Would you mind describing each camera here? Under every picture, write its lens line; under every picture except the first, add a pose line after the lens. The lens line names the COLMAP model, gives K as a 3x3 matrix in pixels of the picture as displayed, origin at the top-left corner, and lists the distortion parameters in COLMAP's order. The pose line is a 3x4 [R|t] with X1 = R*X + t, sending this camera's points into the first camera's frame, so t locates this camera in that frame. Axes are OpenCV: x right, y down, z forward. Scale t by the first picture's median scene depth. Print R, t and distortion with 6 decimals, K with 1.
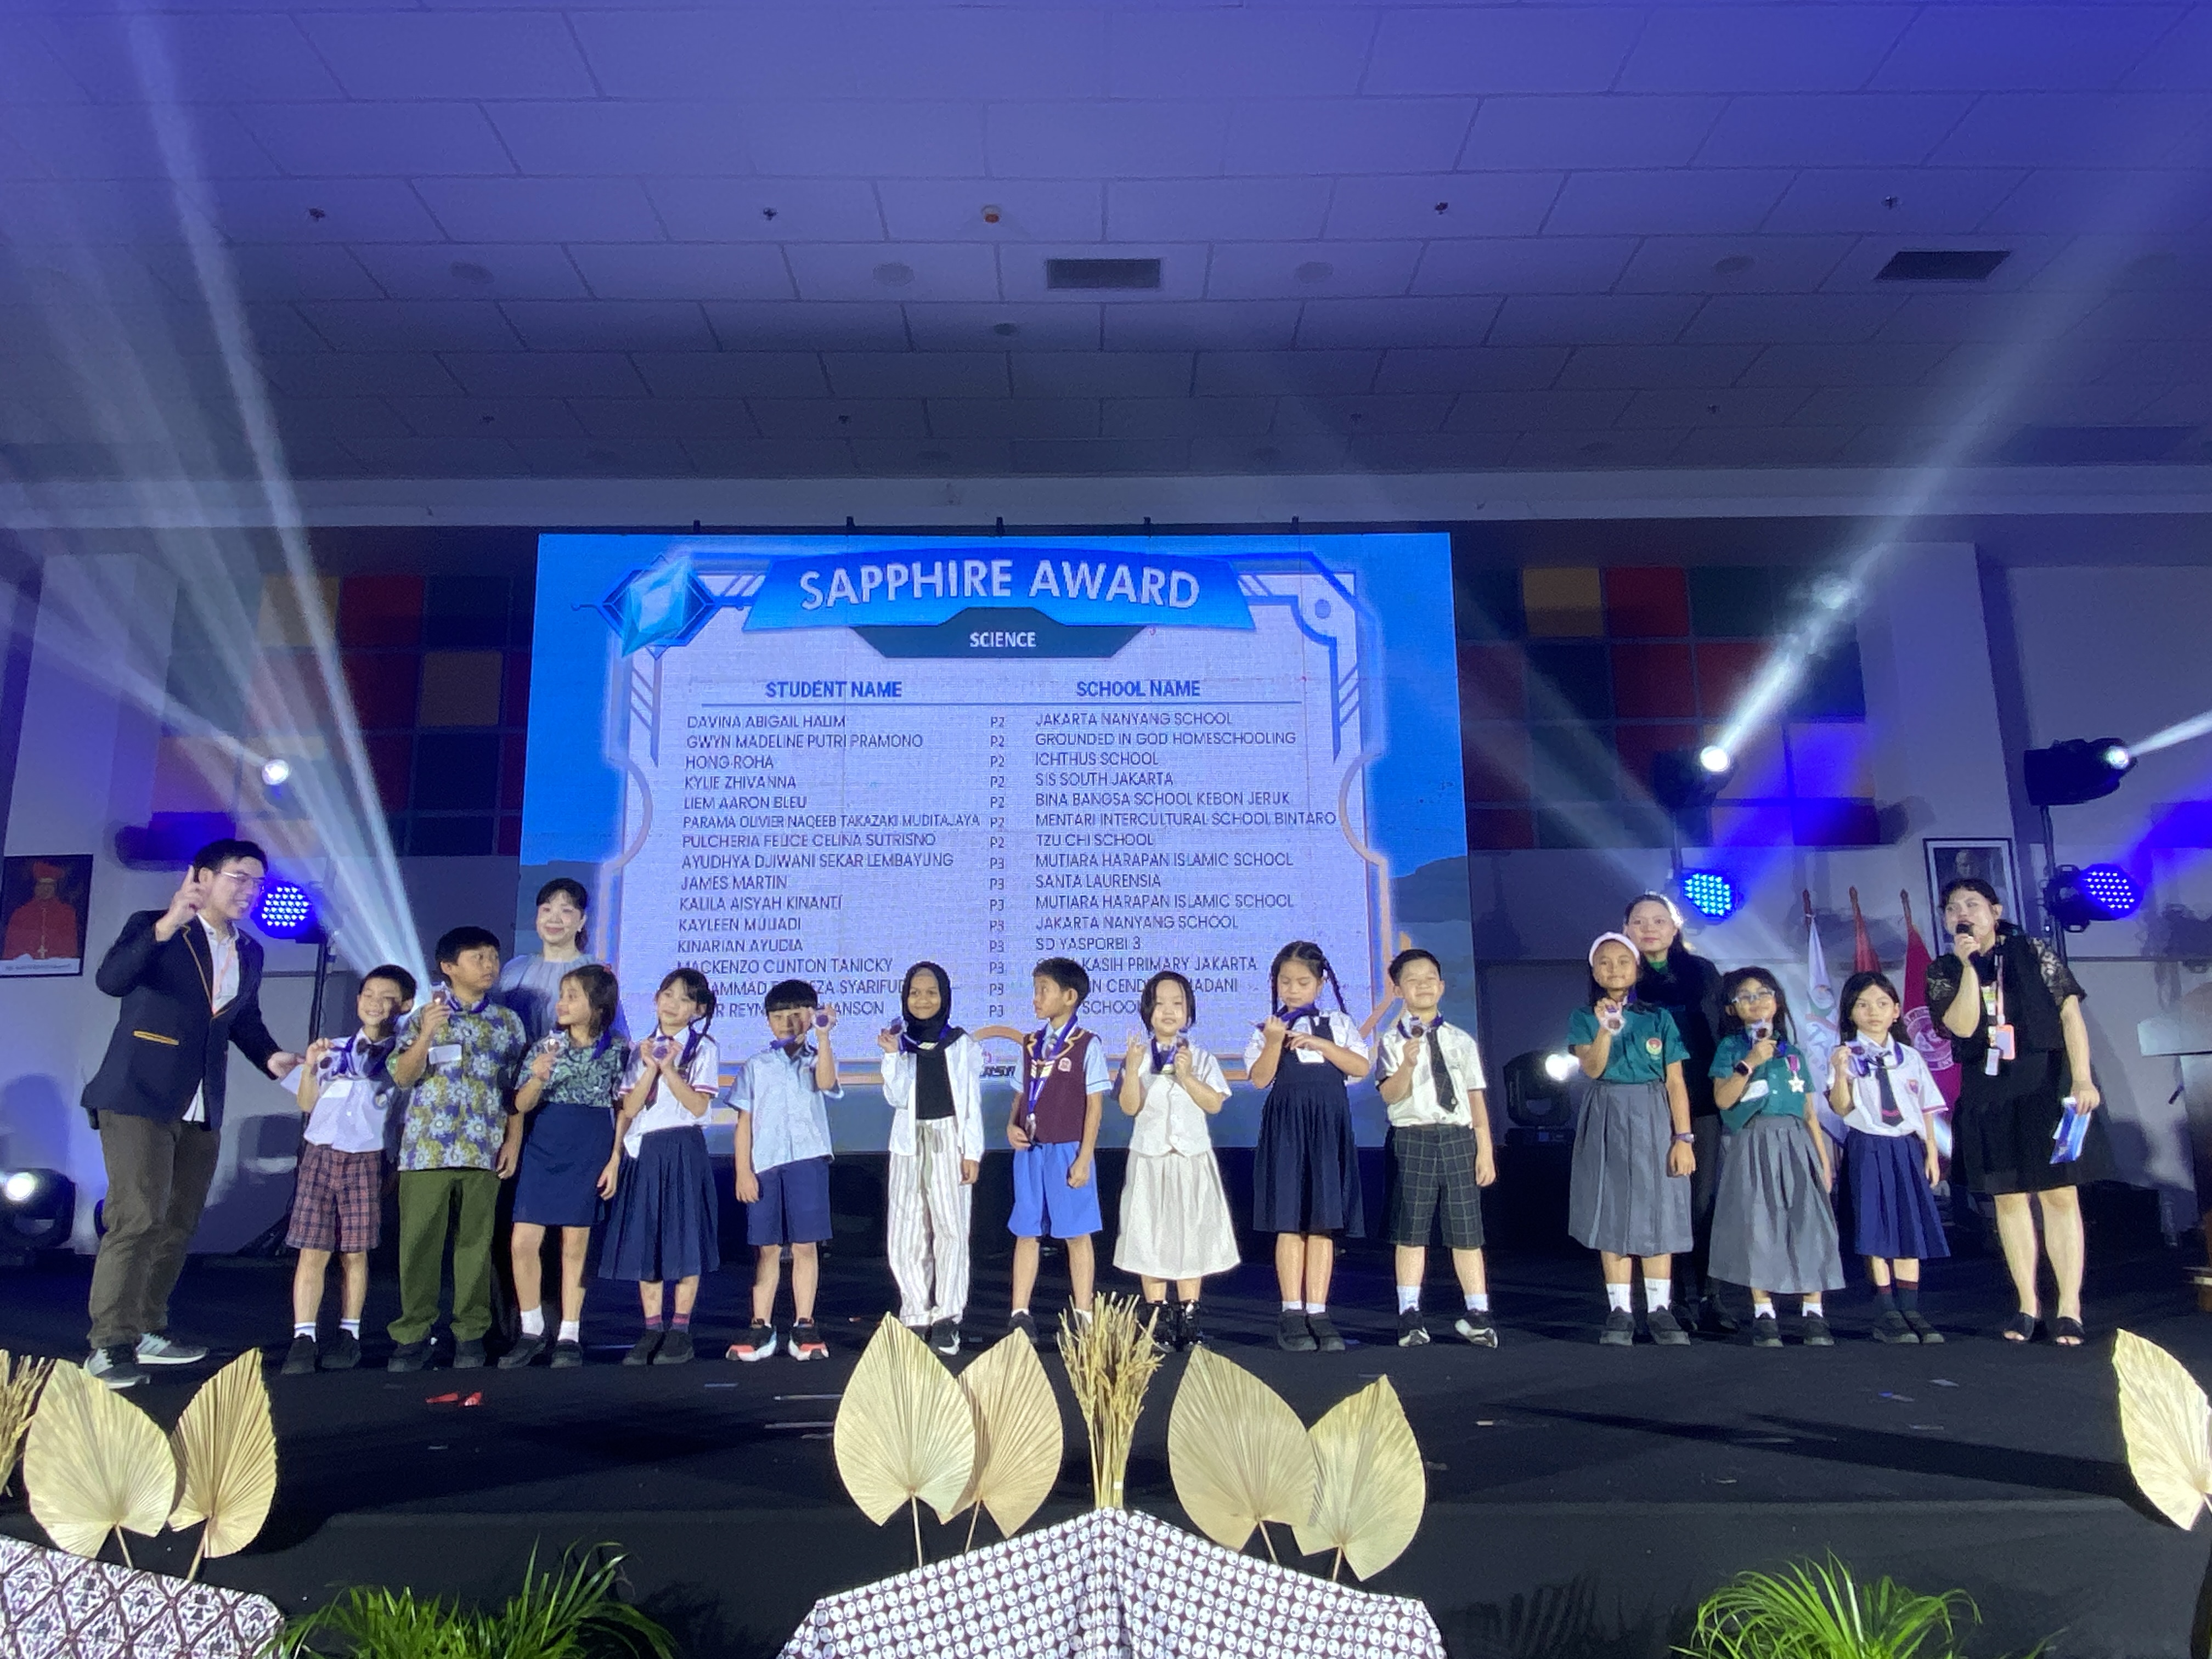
lens RADIAL K [[1526.7, 0, 1094.3], [0, 1526.7, 809.1], [0, 0, 1]] dist [0.052128, -0.060087]
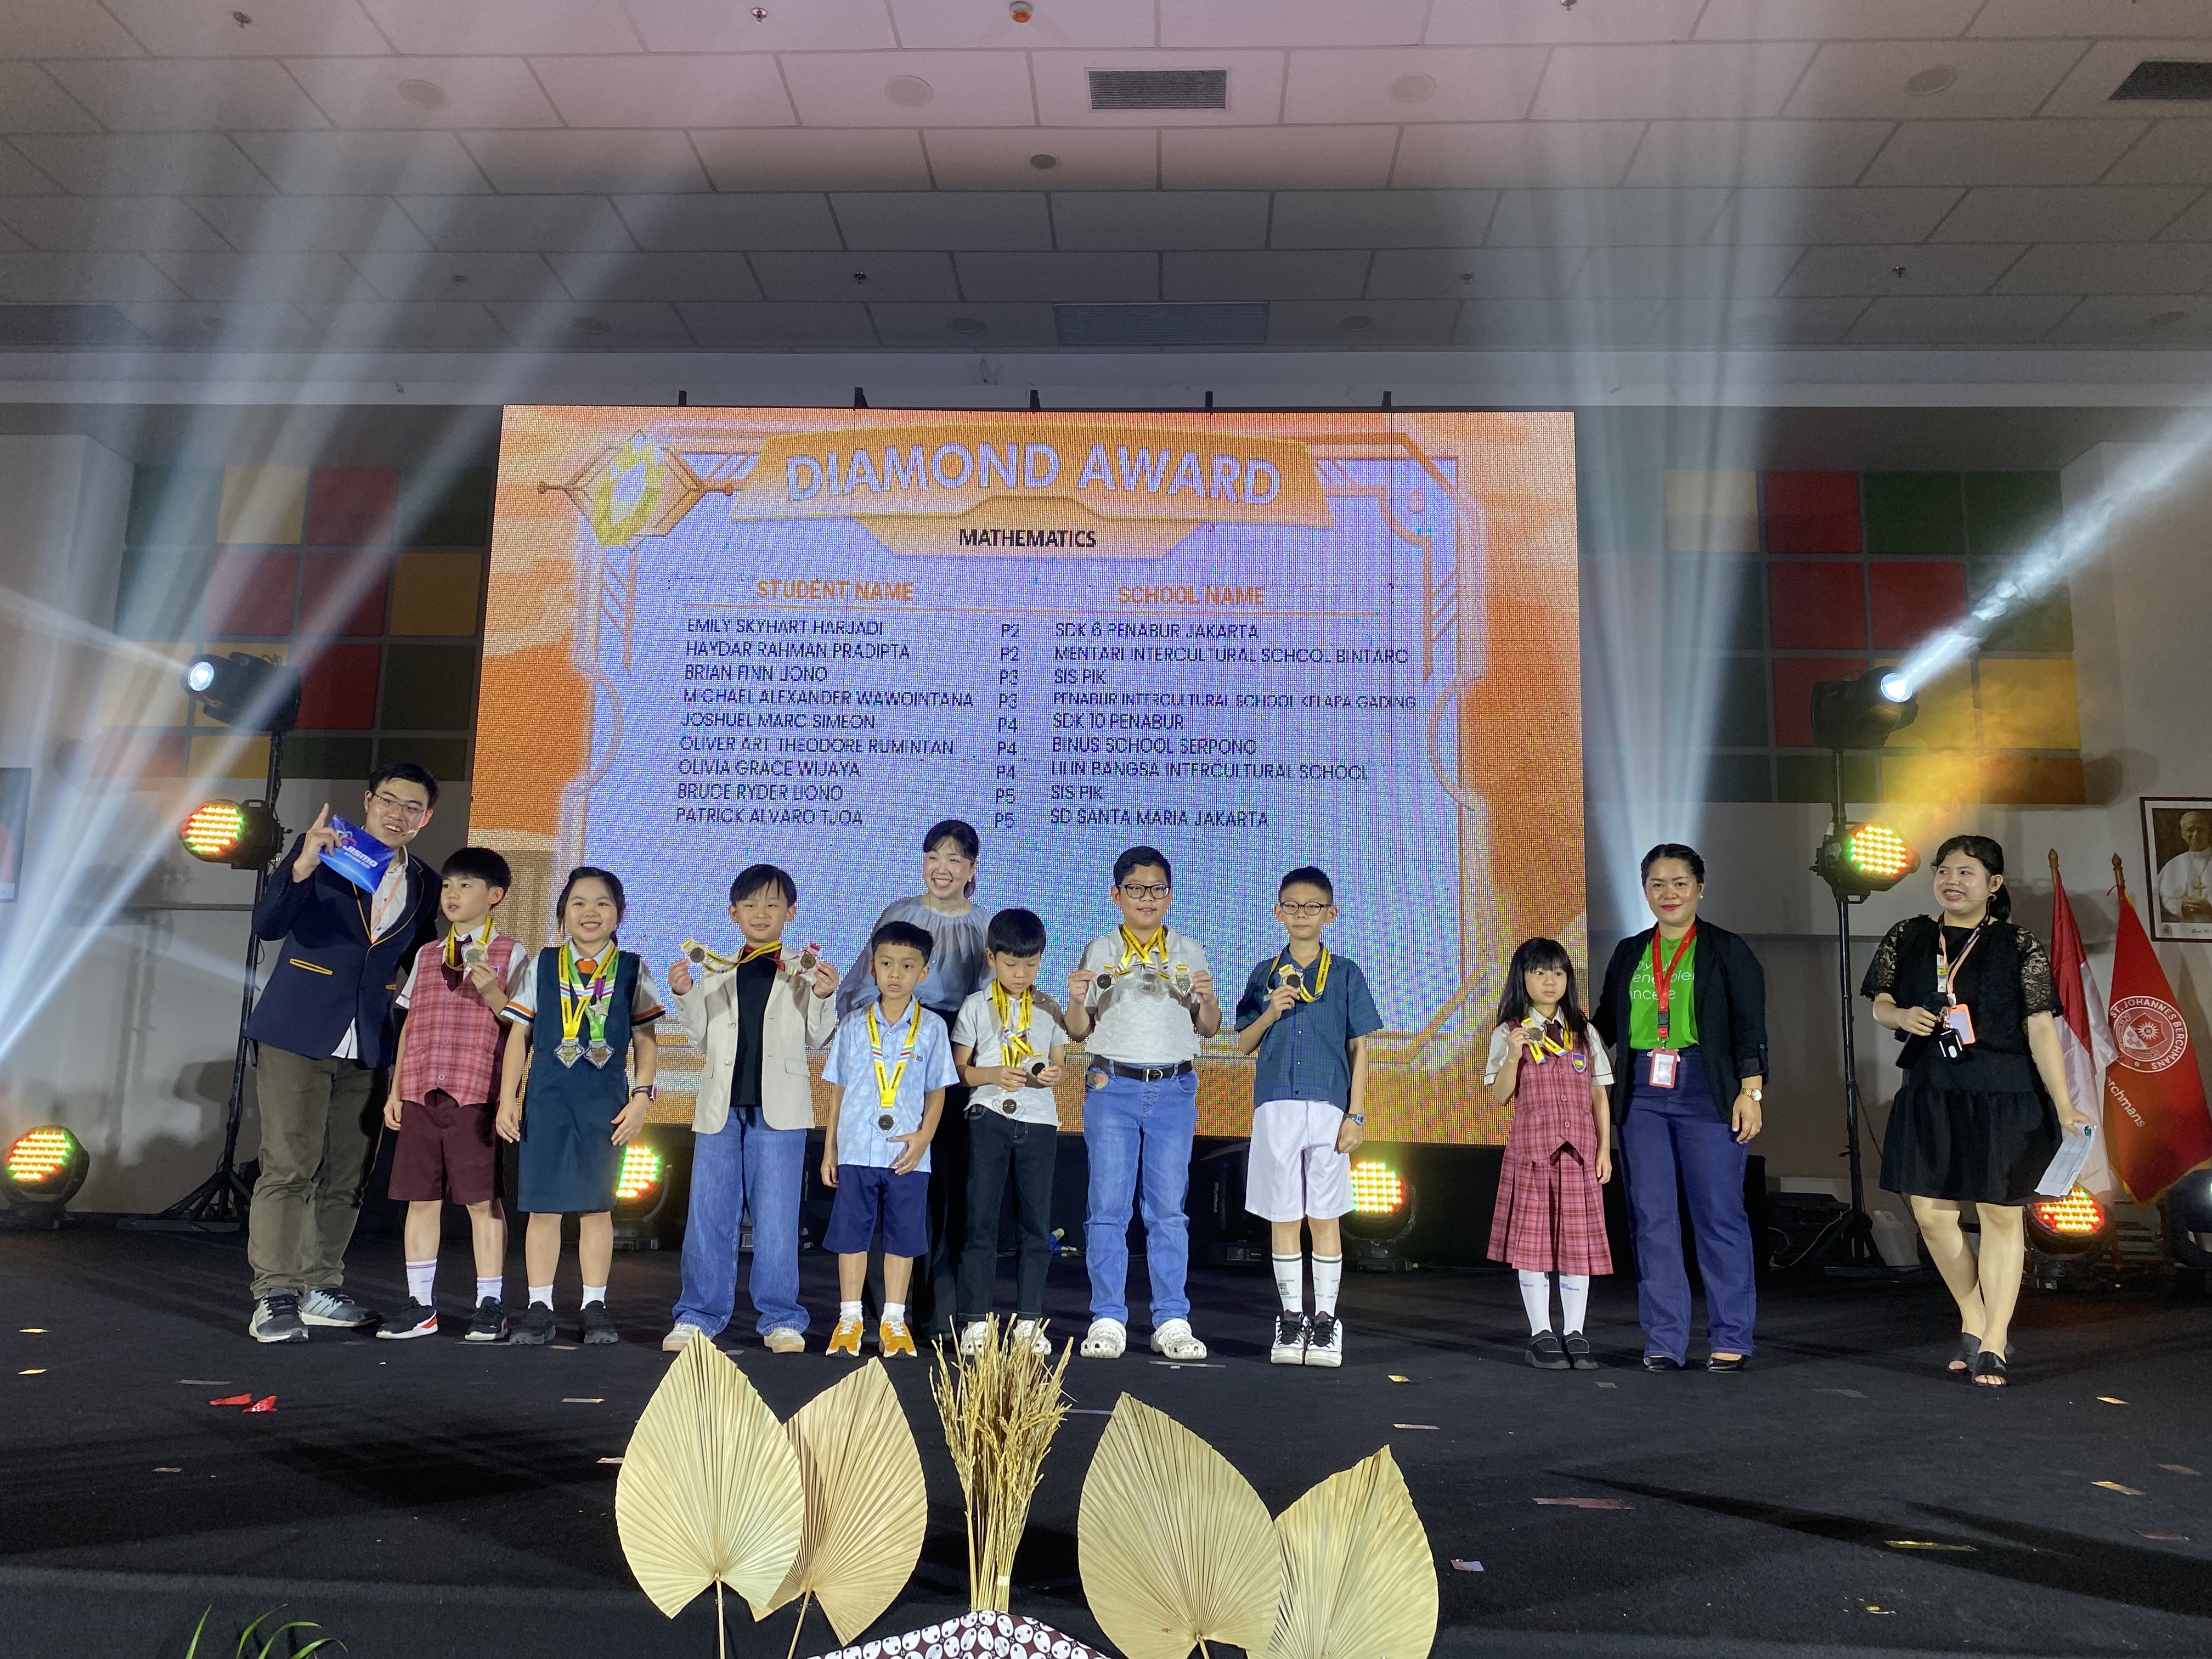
lens RADIAL K [[1670.9, 0, 1080.0], [0, 1670.9, 824.9], [0, 0, 1]] dist [0.004039, 0.002832]
pose [[0.997769, 0.023361, -0.062535, 0.091381], [-0.021354, 0.999241, 0.032572, 0.064964], [0.063249, -0.031164, 0.997511, 0.243390]]
